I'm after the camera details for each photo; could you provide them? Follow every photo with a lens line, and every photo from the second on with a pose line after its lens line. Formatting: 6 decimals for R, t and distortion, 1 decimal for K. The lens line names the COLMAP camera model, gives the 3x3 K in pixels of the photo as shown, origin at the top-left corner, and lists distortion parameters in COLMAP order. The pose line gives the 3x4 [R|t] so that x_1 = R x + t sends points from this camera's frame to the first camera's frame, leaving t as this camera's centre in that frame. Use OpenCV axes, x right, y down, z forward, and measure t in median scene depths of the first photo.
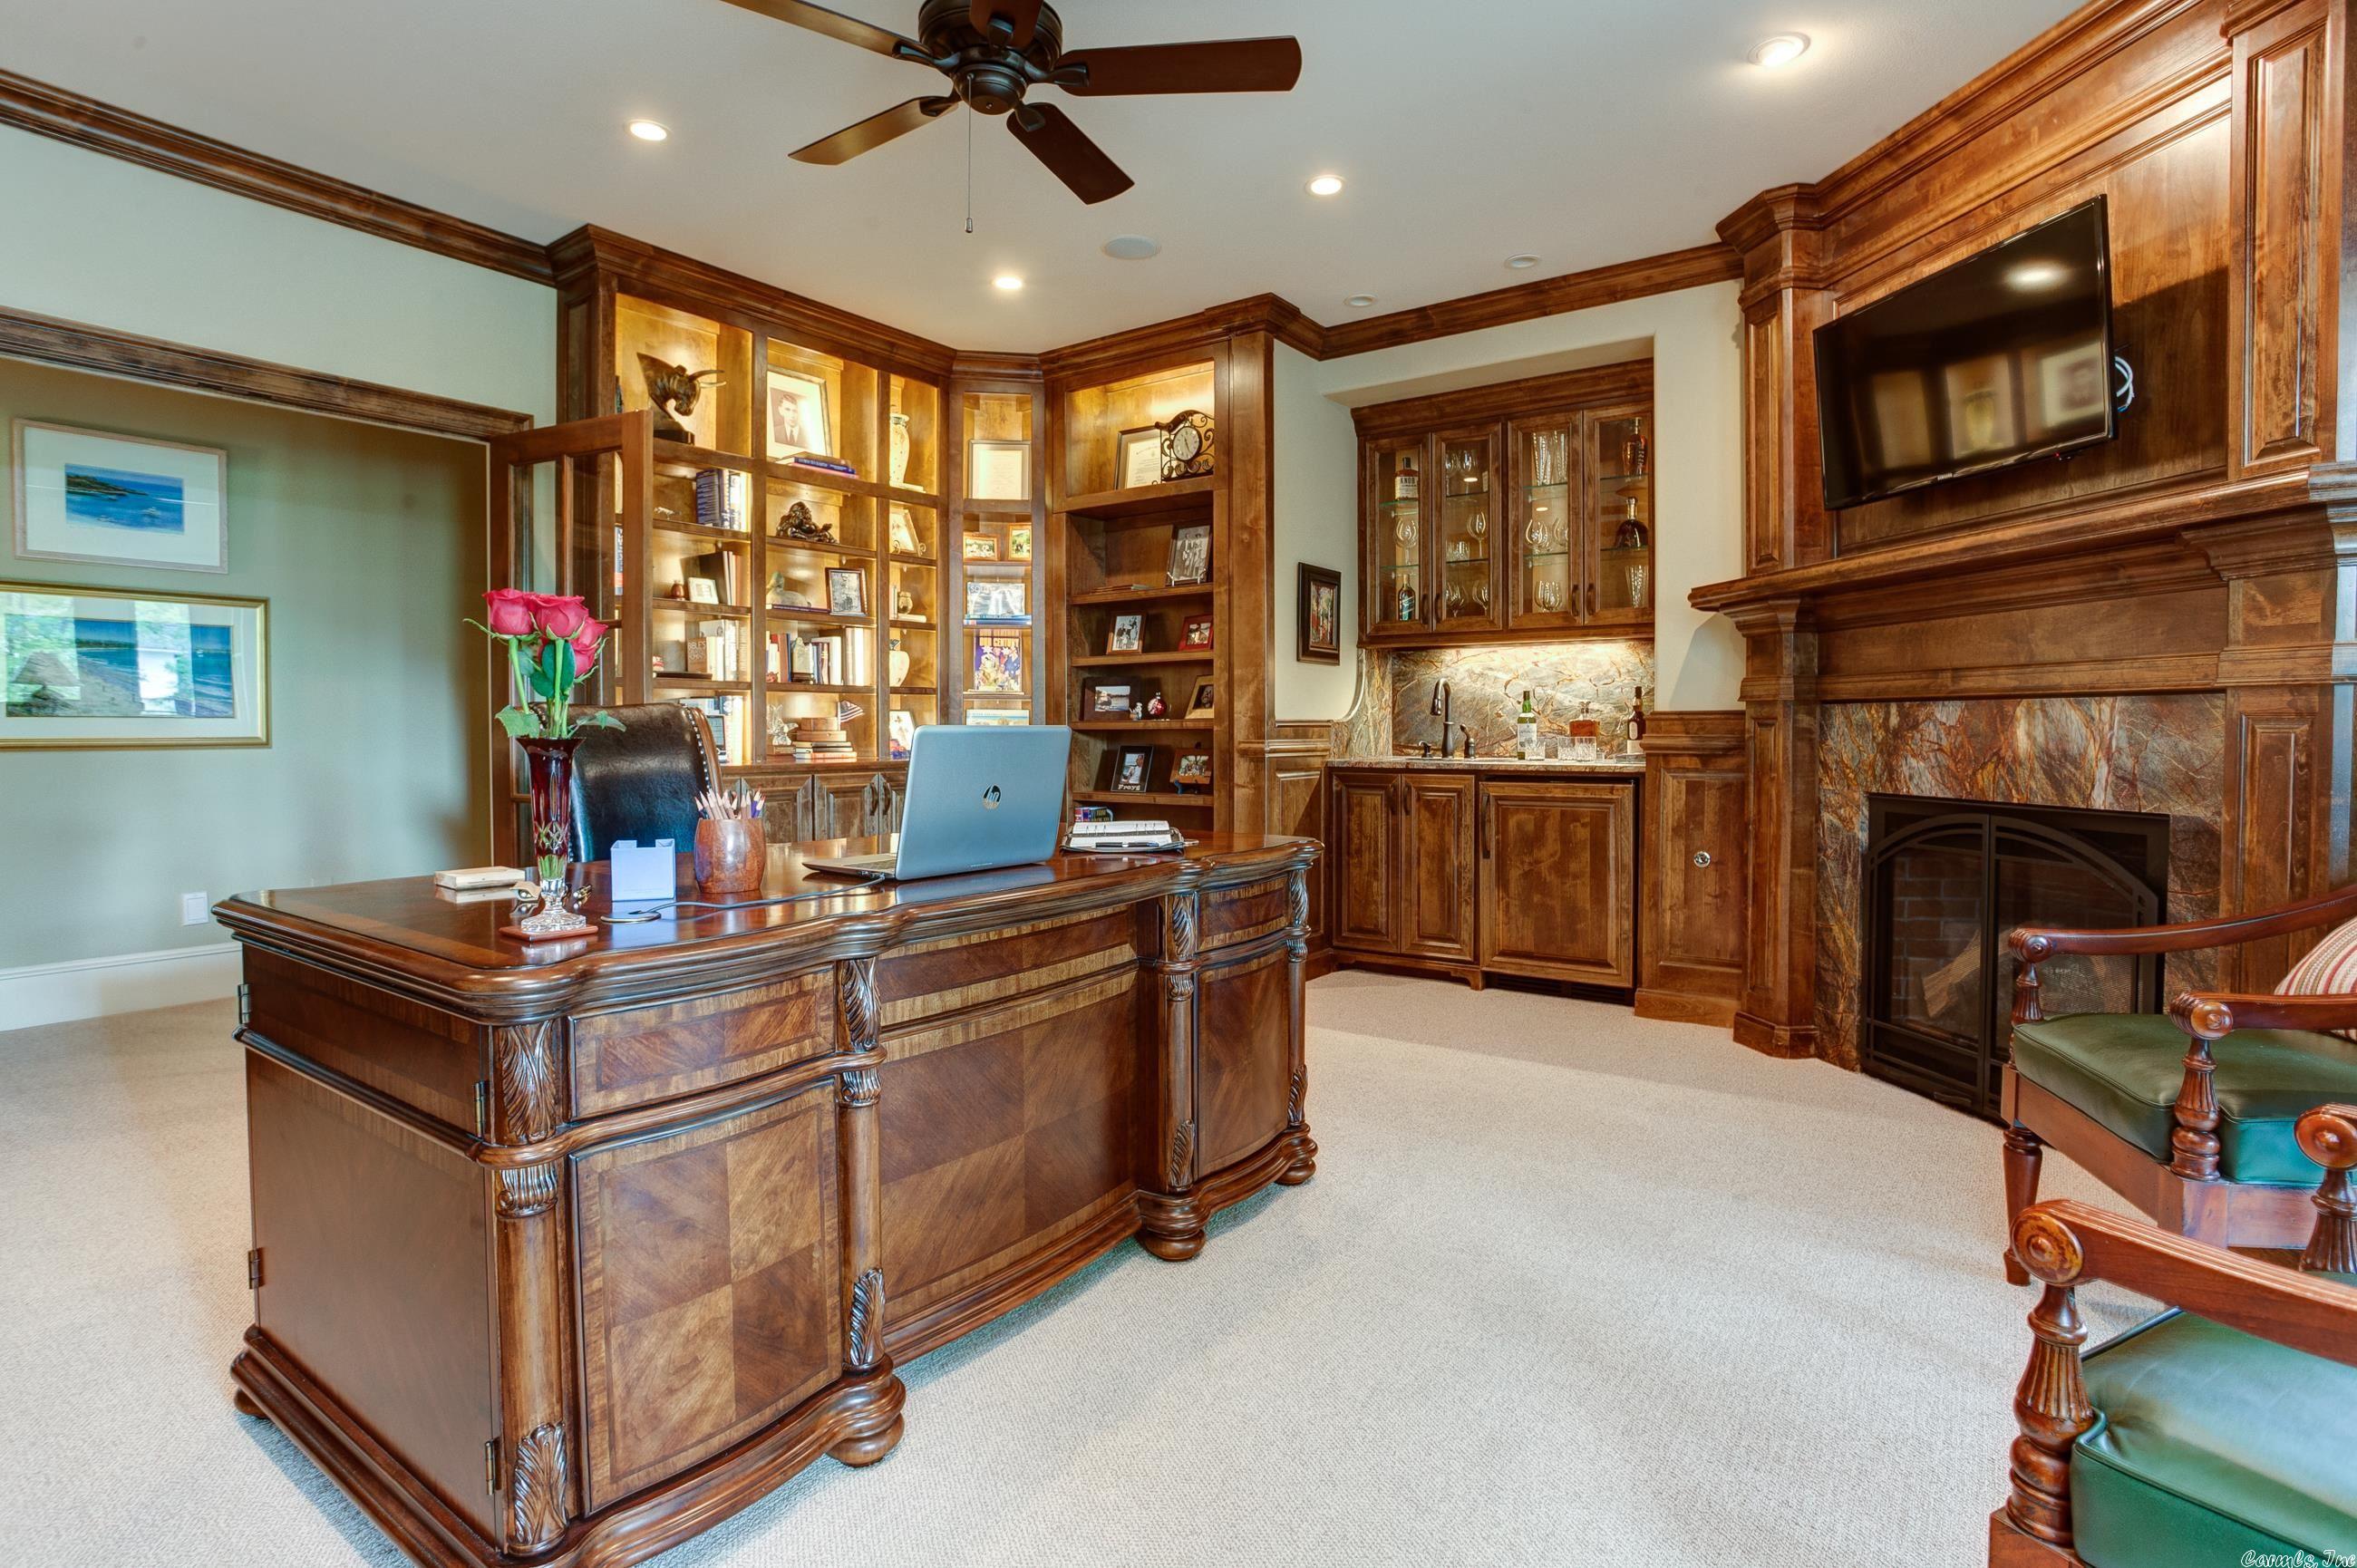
lens RADIAL K [[1160.9, 0, 1172.5], [0, 1160.9, 777.6], [0, 0, 1]] dist [-0.047961, 0.001073]
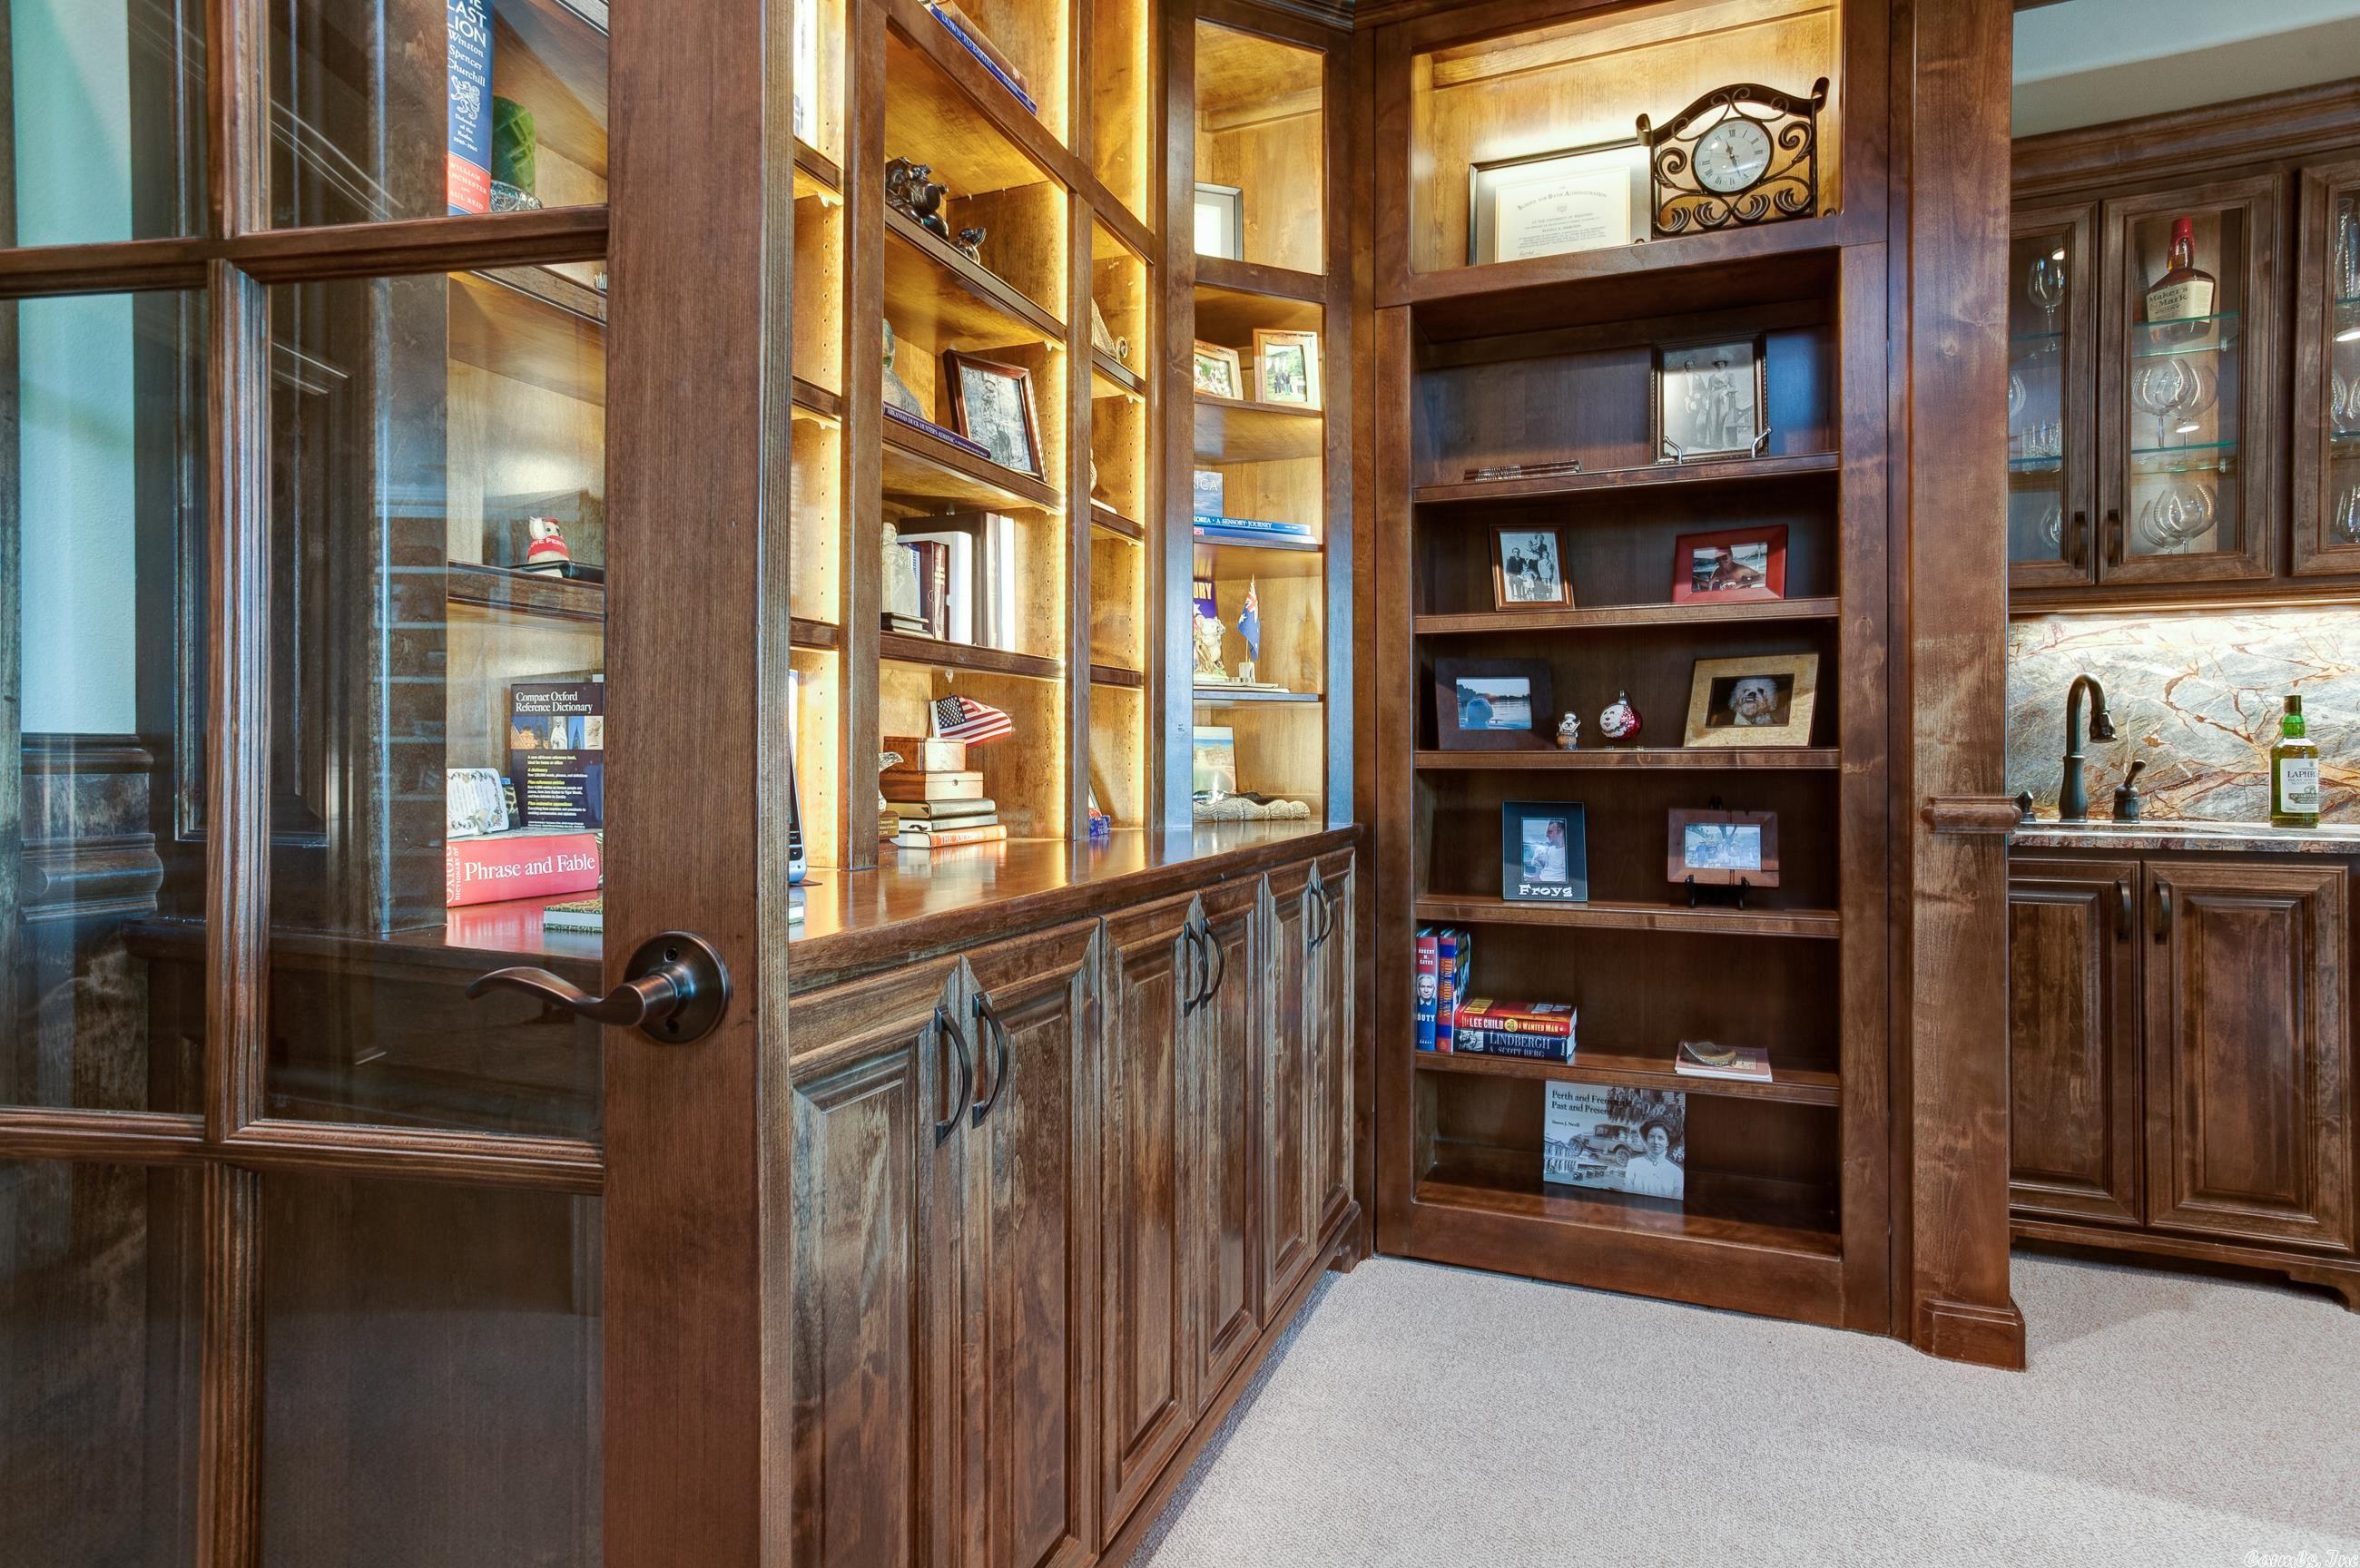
lens RADIAL K [[1226.7, 0, 1197.8], [0, 1226.7, 772.5], [0, 0, 1]] dist [0.022435, 0.000894]
pose [[0.966843, 0.000191, 0.255372, -0.316827], [0.006853, 0.999620, -0.026692, -0.028219], [-0.255280, 0.027557, 0.966474, 0.570179]]
